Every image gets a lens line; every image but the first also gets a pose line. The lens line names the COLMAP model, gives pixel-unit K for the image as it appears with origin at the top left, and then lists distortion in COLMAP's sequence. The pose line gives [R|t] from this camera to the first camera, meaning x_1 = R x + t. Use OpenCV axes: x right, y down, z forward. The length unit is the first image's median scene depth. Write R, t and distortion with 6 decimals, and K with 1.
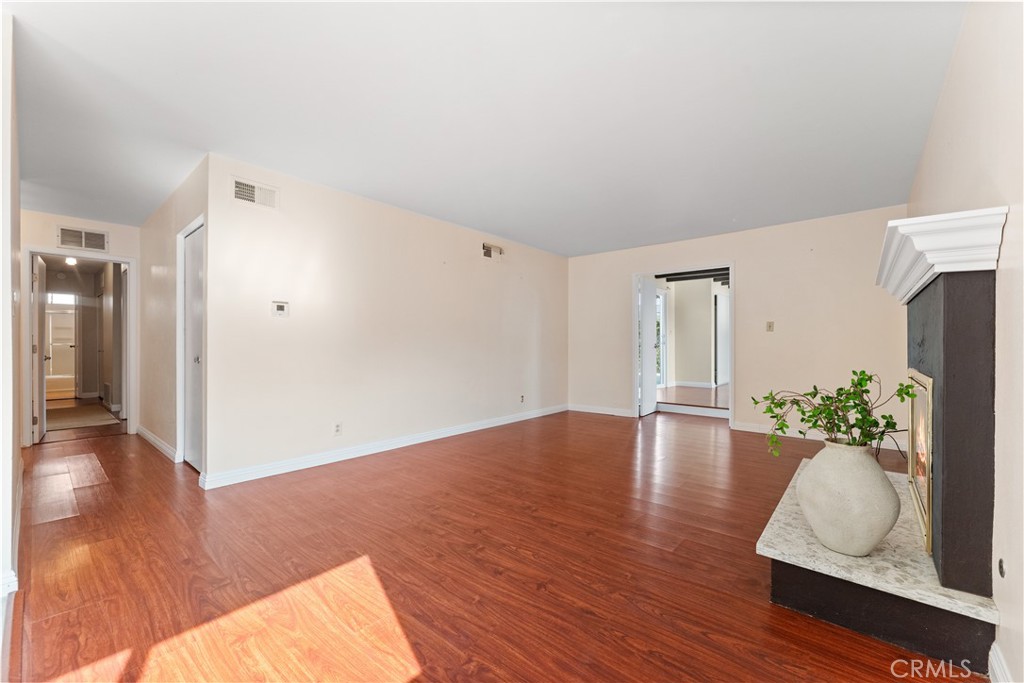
lens RADIAL K [[415.2, 0, 512.0], [0, 415.2, 341.5], [0, 0, 1]] dist [-0.003471, -0.000181]
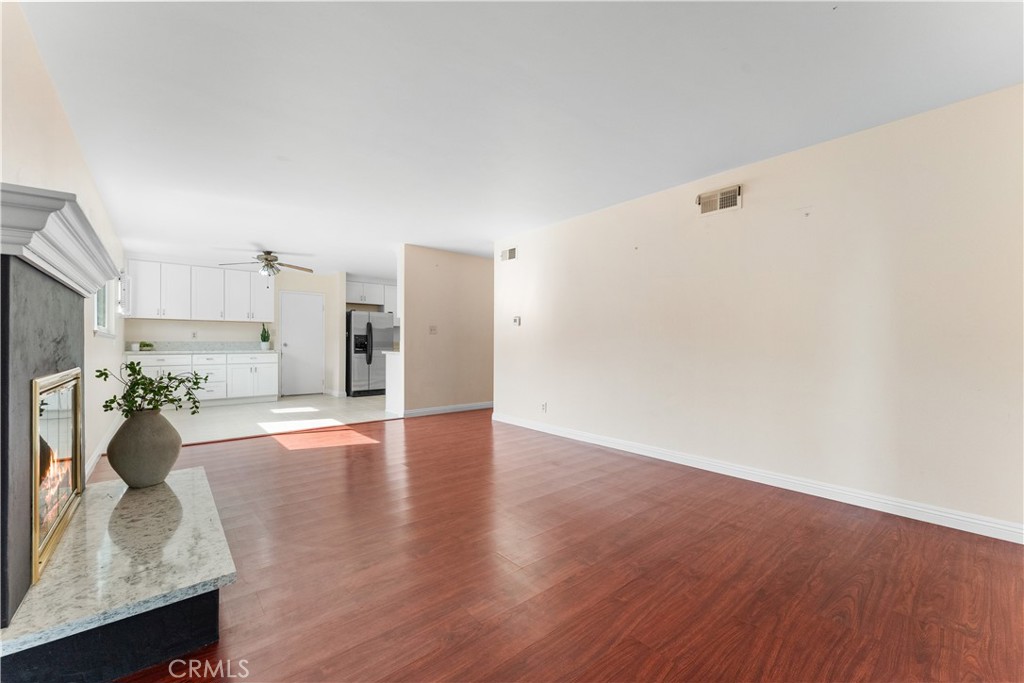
lens RADIAL K [[412.1, 0, 509.2], [0, 412.1, 341.4], [0, 0, 1]] dist [-0.000040, 0.000090]
pose [[-0.164675, -0.007409, -0.986320, 1.917970], [0.001082, 0.999970, -0.007692, 0.020322], [0.986347, -0.002334, -0.164662, 2.374524]]
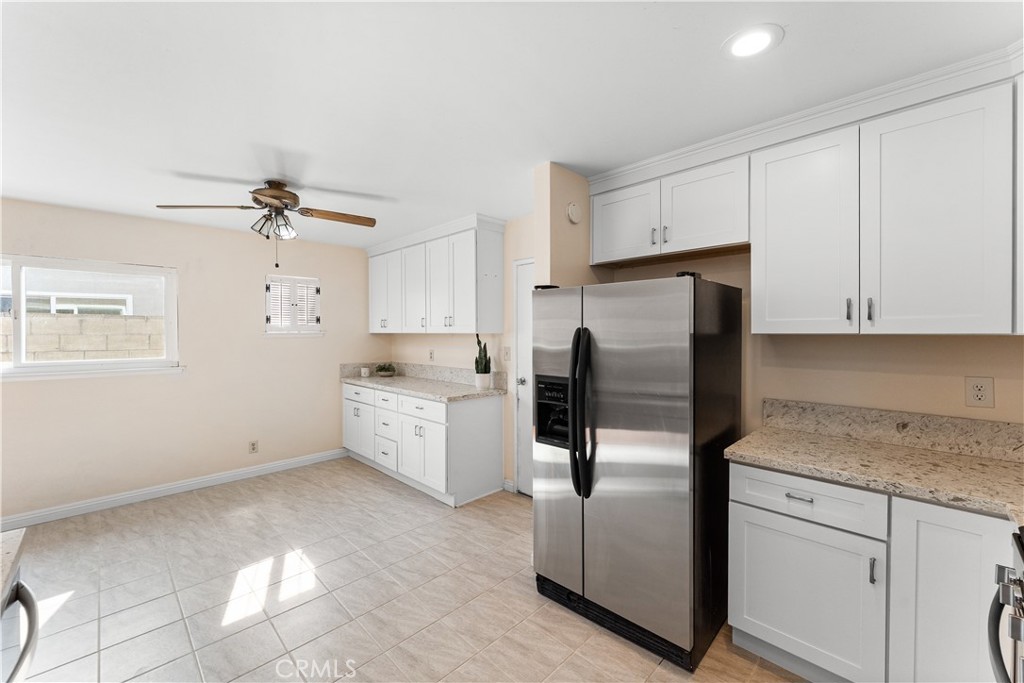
lens RADIAL K [[414.7, 0, 512.9], [0, 414.7, 334.8], [0, 0, 1]] dist [0.001069, 0.000045]
pose [[-0.997313, 0.000563, 0.073256, -2.283771], [0.000859, 0.999992, 0.004002, -0.217456], [-0.073253, 0.004054, -0.997305, 1.239079]]
